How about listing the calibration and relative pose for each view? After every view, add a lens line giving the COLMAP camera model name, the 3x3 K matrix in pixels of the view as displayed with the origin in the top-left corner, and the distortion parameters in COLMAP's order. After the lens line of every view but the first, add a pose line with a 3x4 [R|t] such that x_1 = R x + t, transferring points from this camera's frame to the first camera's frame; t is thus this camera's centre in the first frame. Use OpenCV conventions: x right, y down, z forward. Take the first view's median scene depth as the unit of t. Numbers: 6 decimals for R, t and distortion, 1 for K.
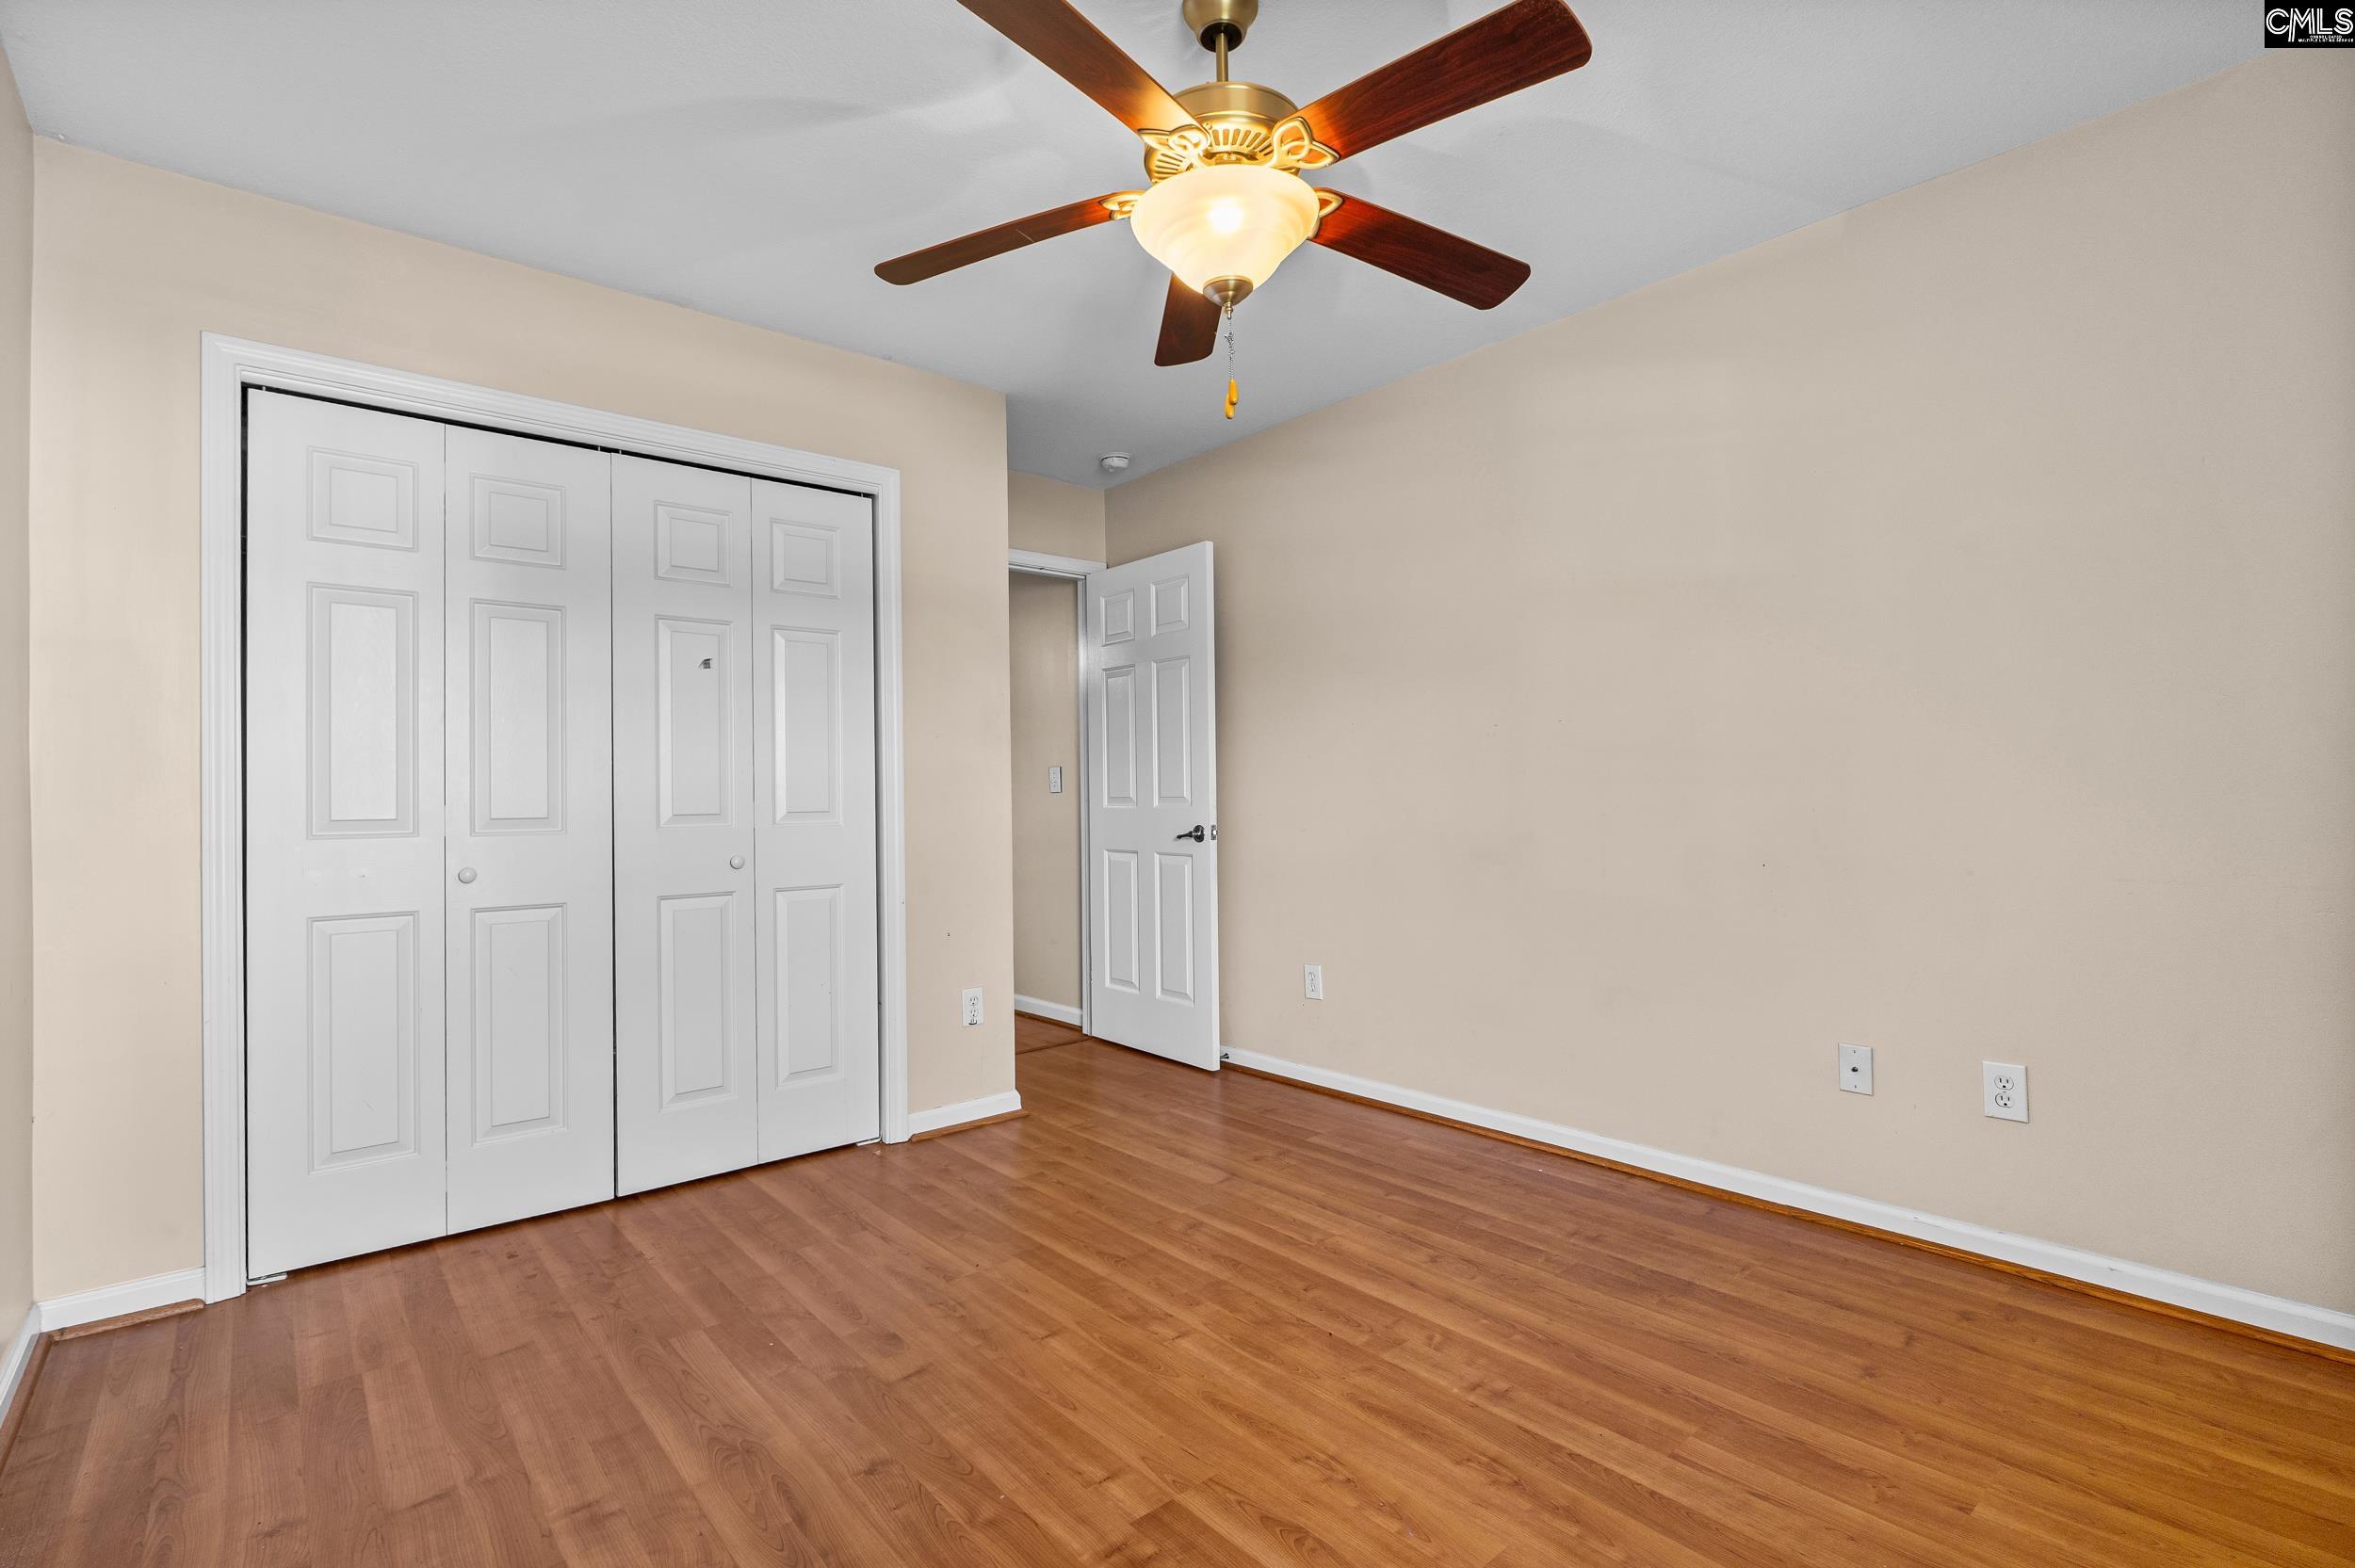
lens RADIAL K [[1085.9, 0, 1177.7], [0, 1085.9, 788.8], [0, 0, 1]] dist [-0.009706, 0.000301]
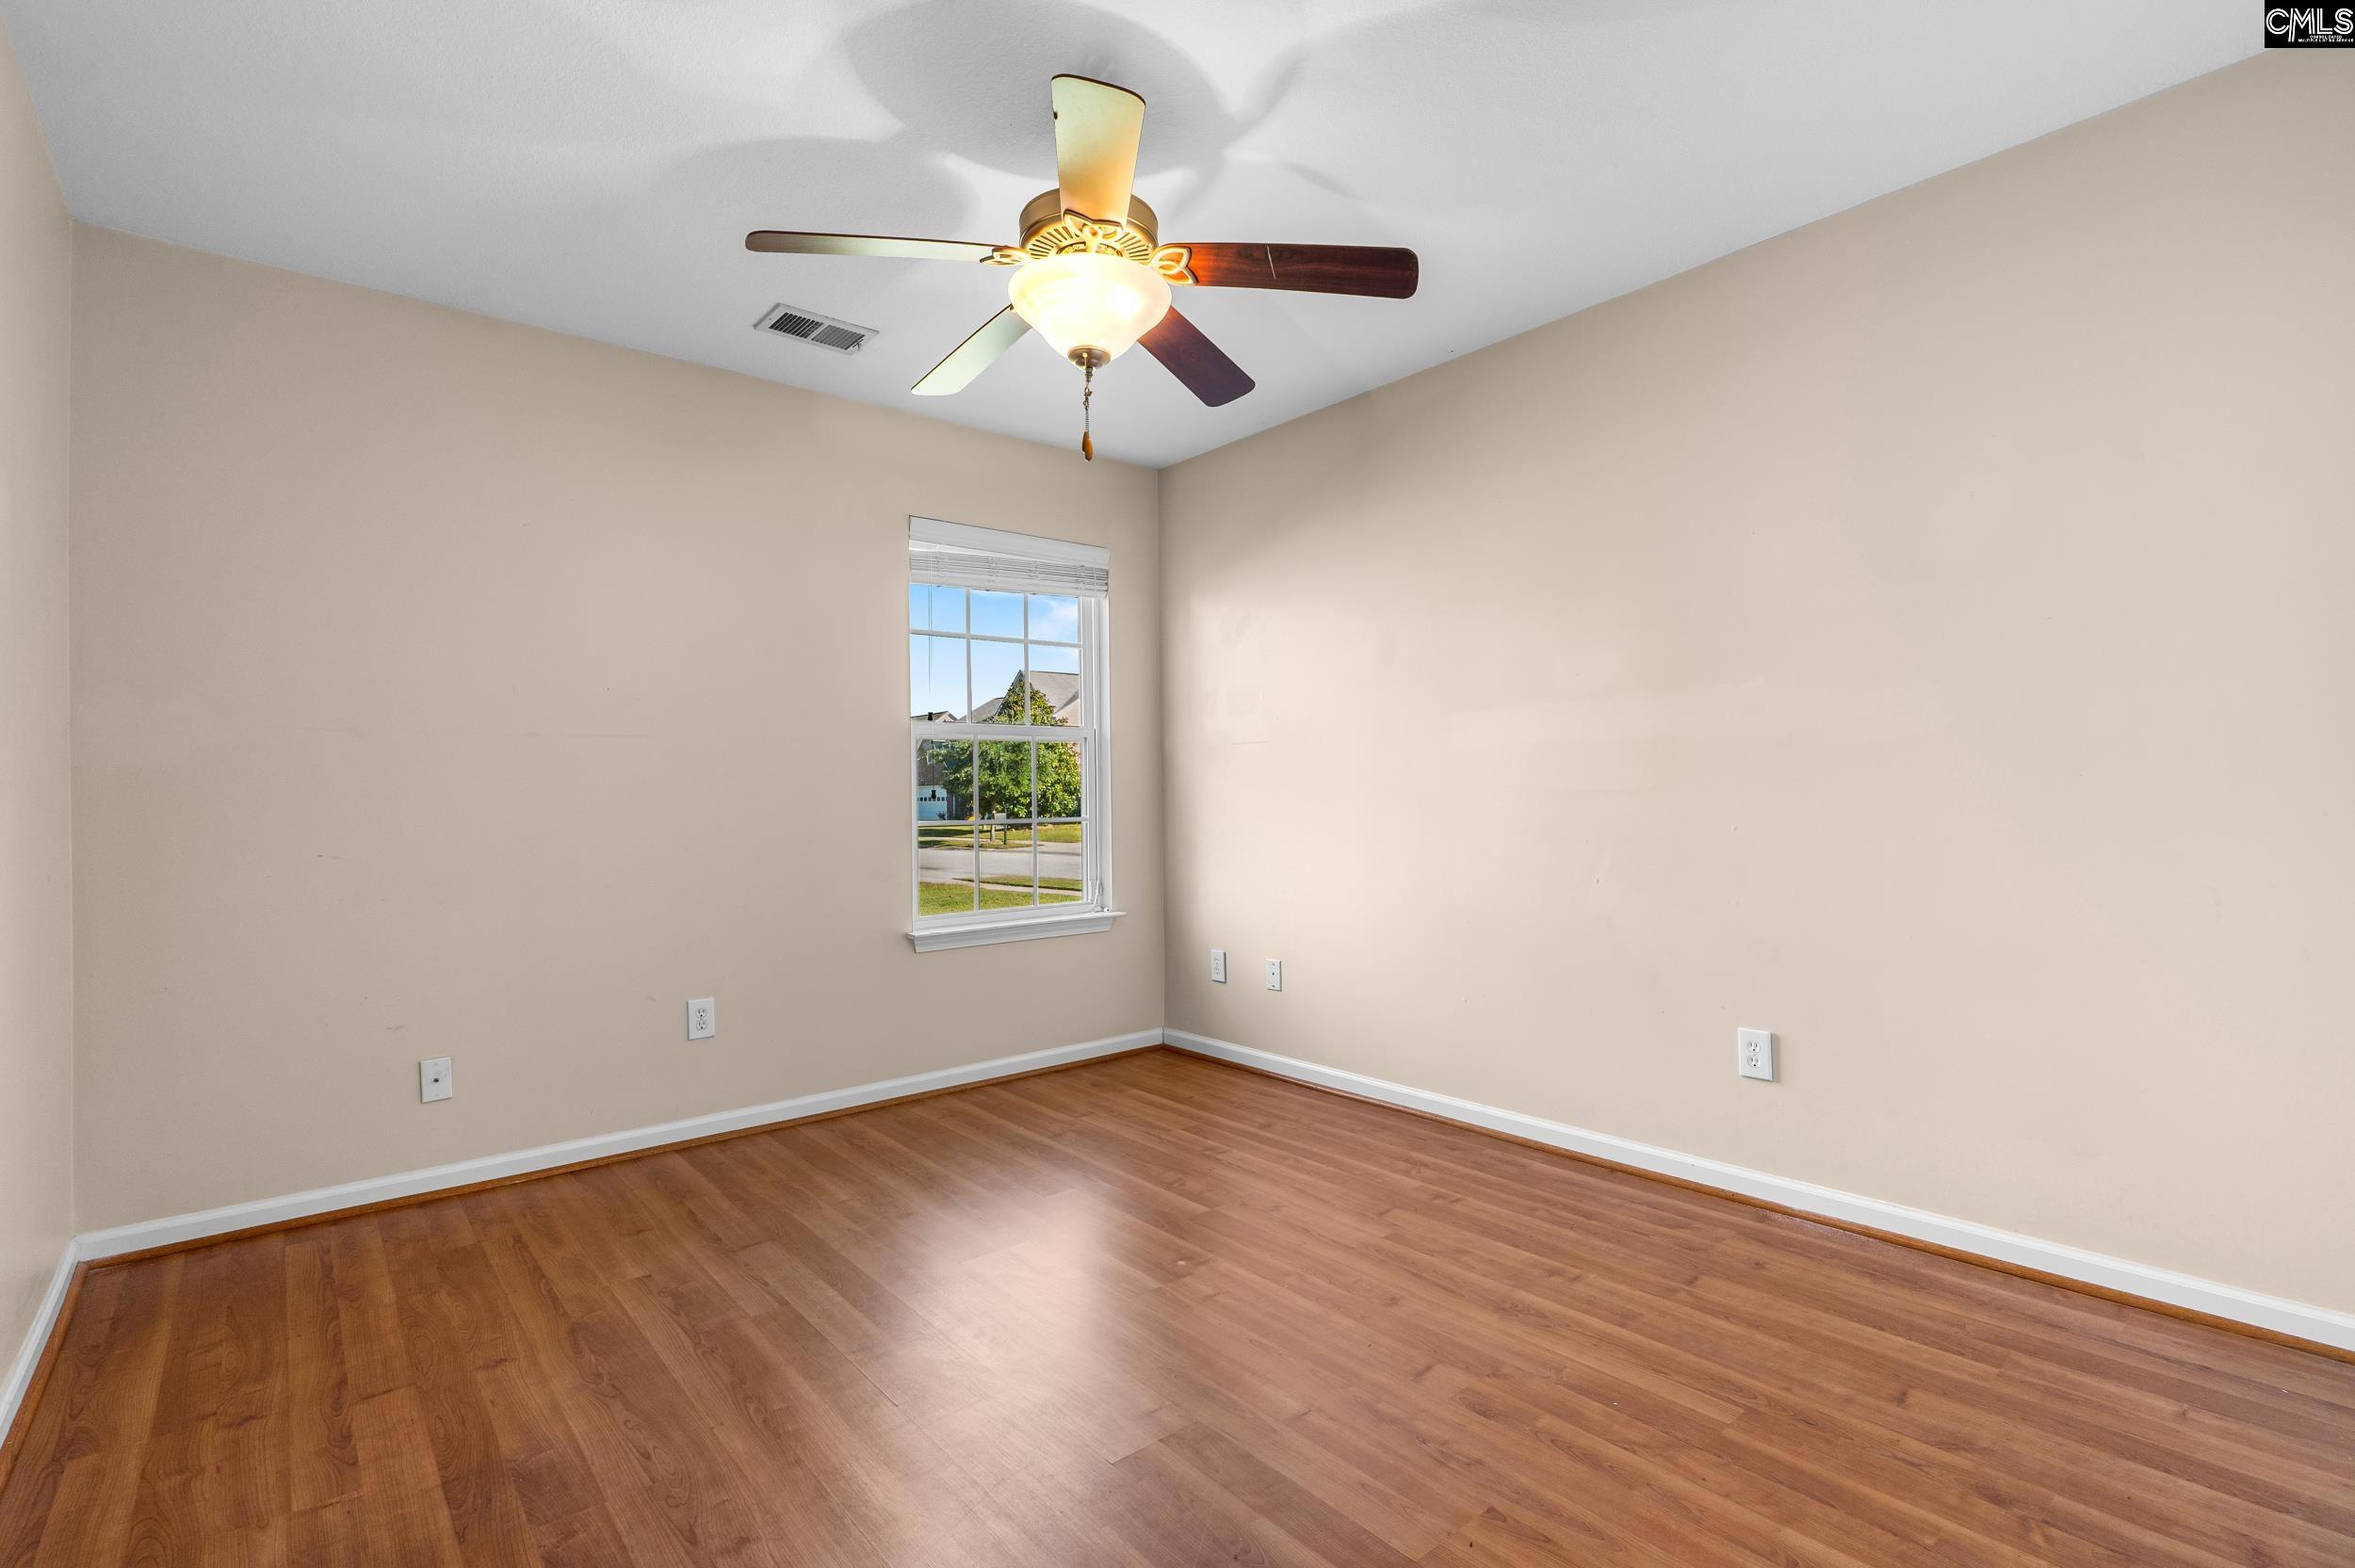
lens RADIAL K [[1085.9, 0, 1177.1], [0, 1085.9, 790.4], [0, 0, 1]] dist [-0.009706, 0.000301]
pose [[-0.999570, 0.026992, 0.011470, -0.044591], [0.026816, 0.999525, -0.015162, 0.018560], [-0.011874, -0.014848, -0.999819, 2.009280]]
